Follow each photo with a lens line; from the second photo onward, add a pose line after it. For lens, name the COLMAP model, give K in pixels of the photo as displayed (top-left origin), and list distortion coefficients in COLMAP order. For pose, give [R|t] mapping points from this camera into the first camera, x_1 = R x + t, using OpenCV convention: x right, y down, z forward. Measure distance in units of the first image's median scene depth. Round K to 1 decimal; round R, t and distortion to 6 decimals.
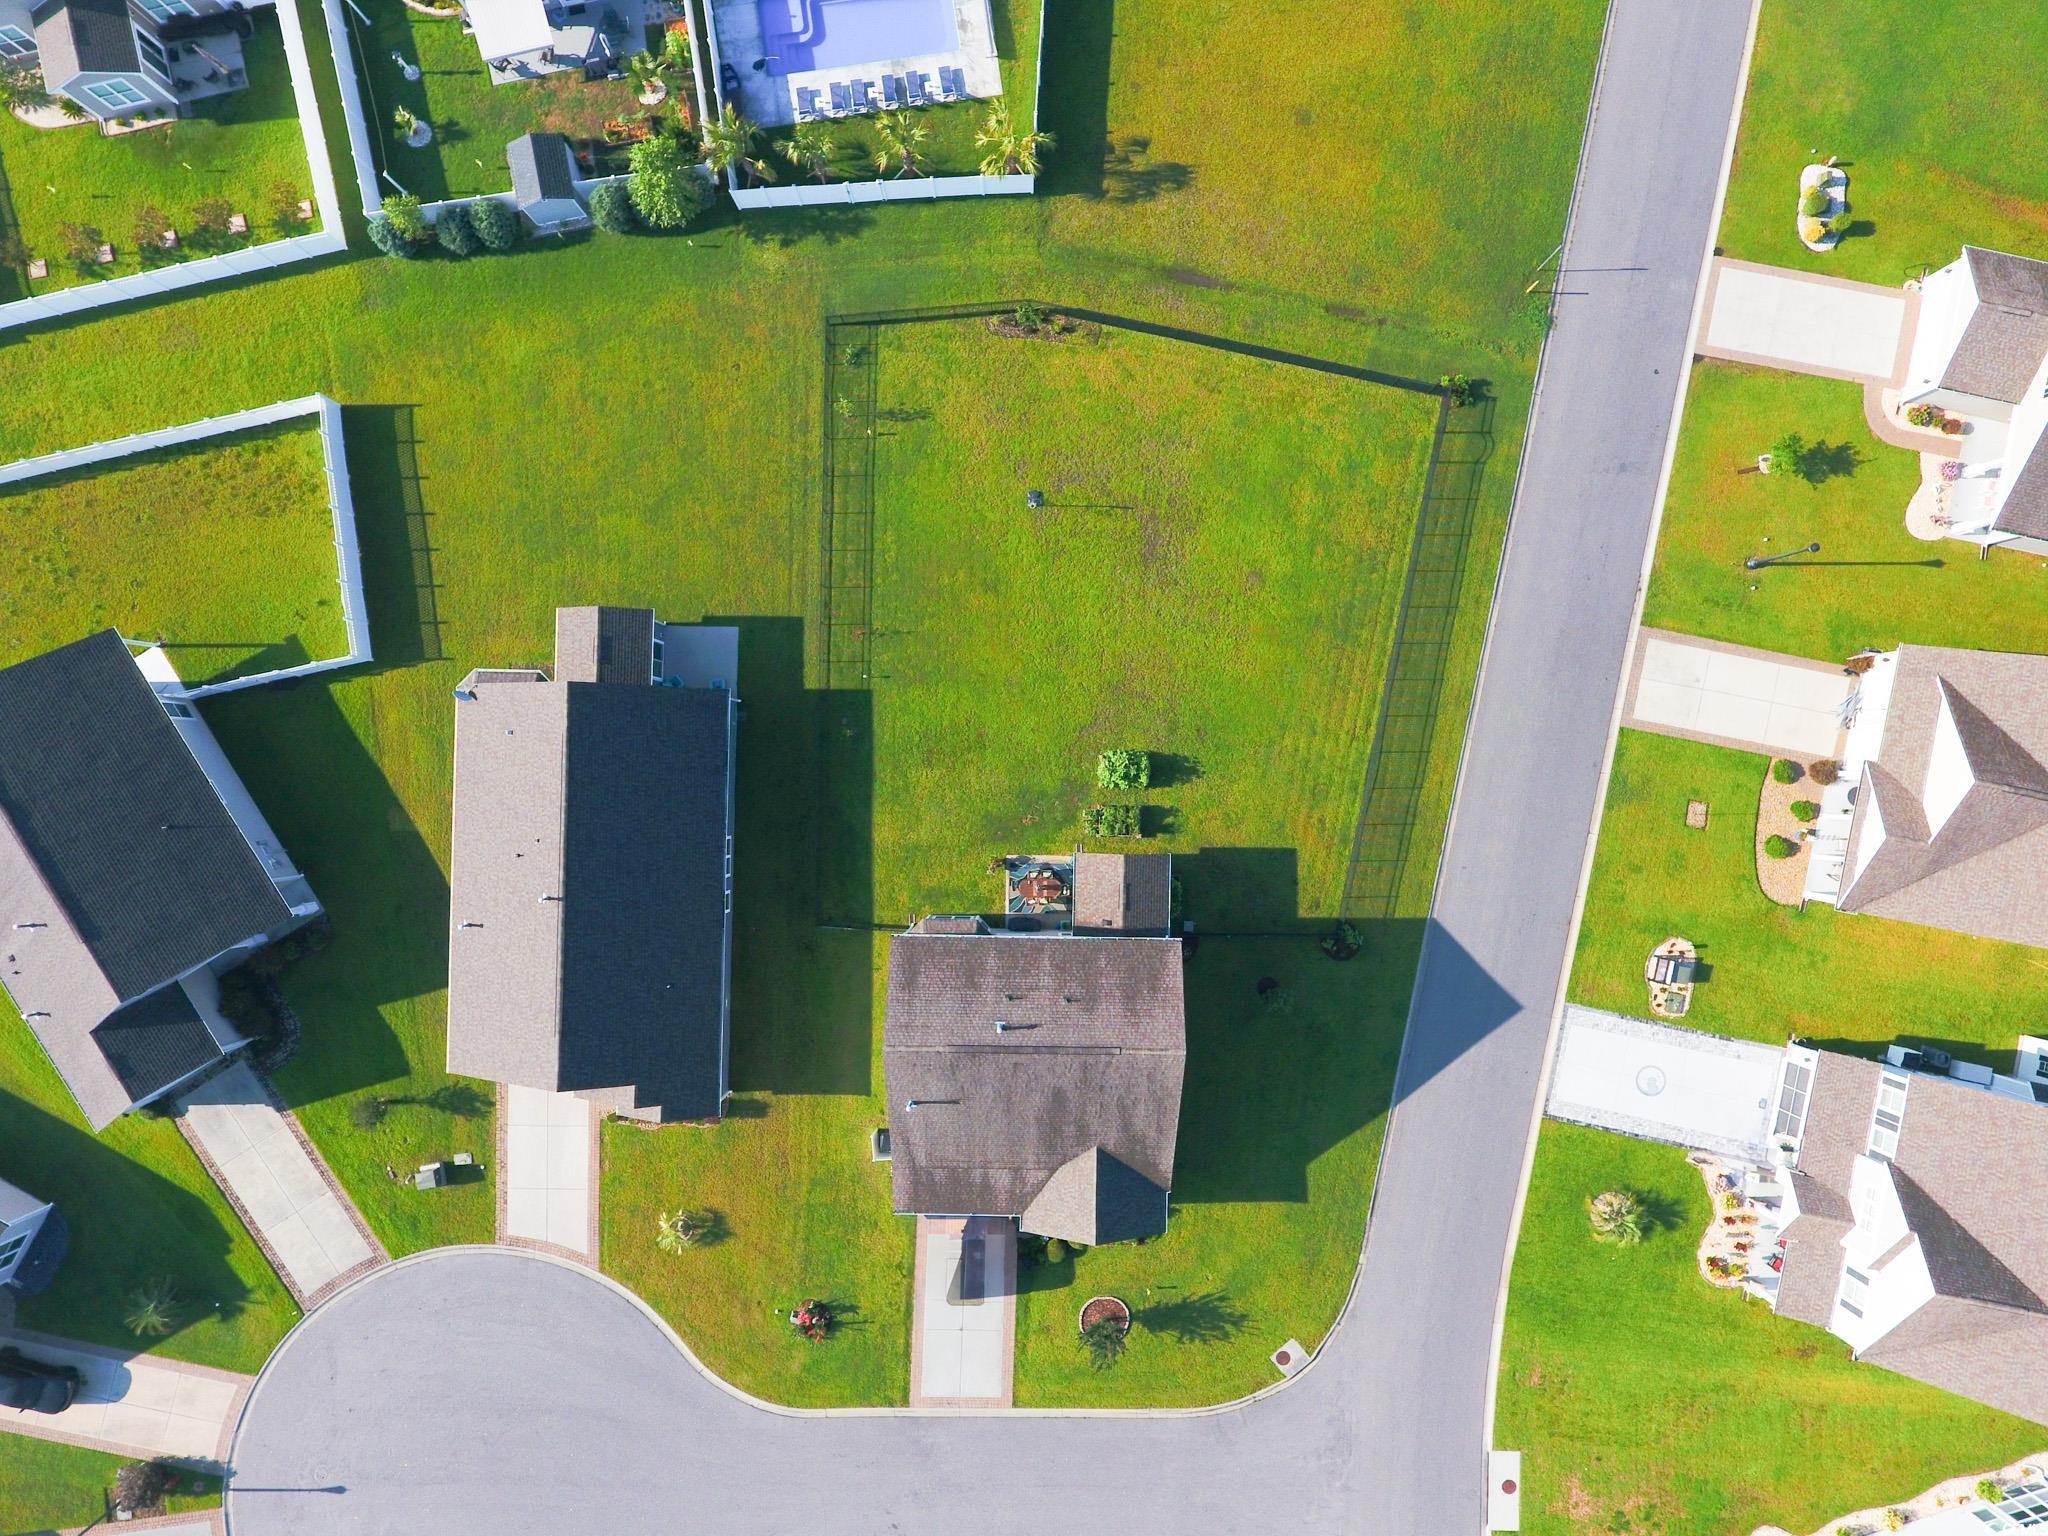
lens RADIAL K [[1200.0, 0, 1044.8], [0, 1200.0, 762.6], [0, 0, 1]] dist [-0.002504, -0.001415]
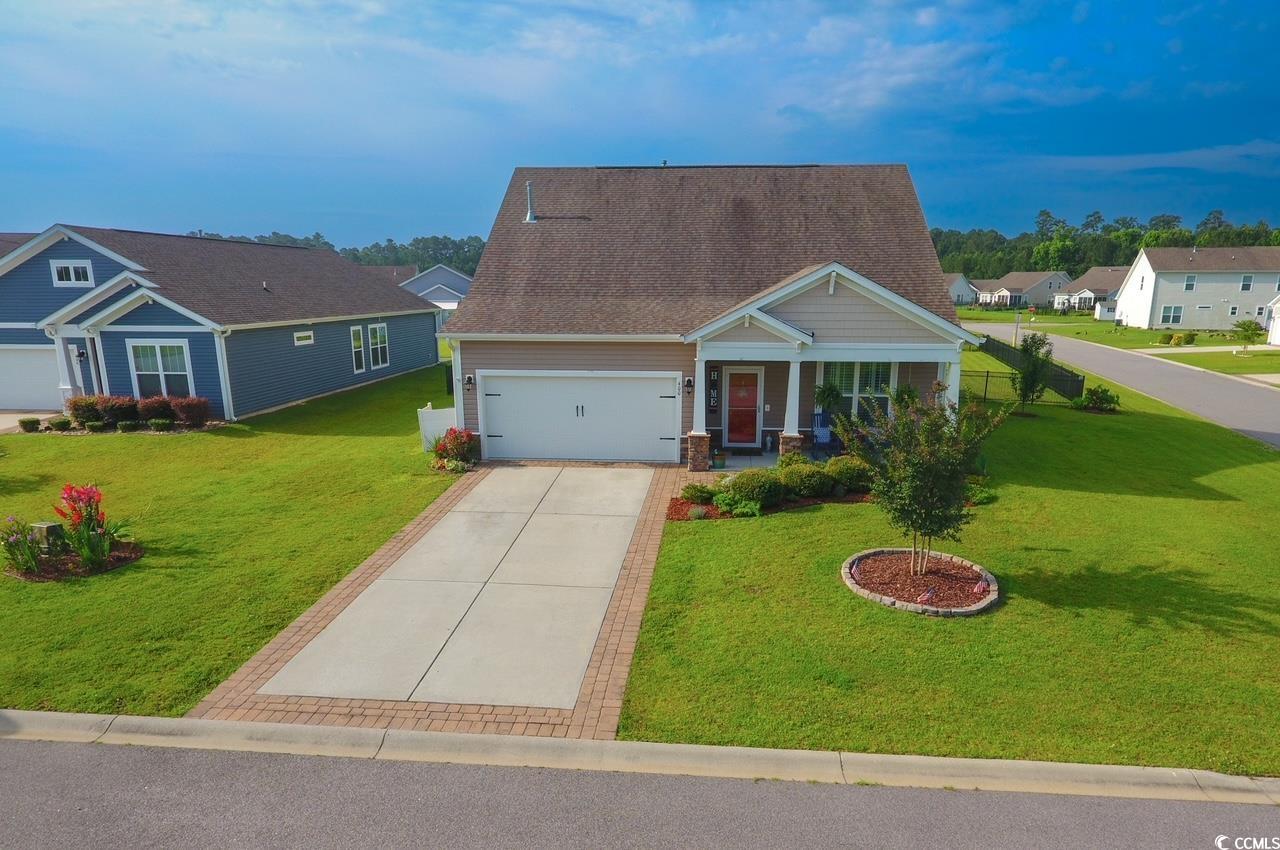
lens RADIAL K [[776.6, 0, 655.4], [0, 776.6, 476.2], [0, 0, 1]] dist [-0.003841, -0.001223]
pose [[0.998541, 0.007254, -0.053509, -0.011986], [-0.053632, 0.248436, -0.967162, 0.668958], [0.006278, 0.968621, 0.248463, 0.917391]]
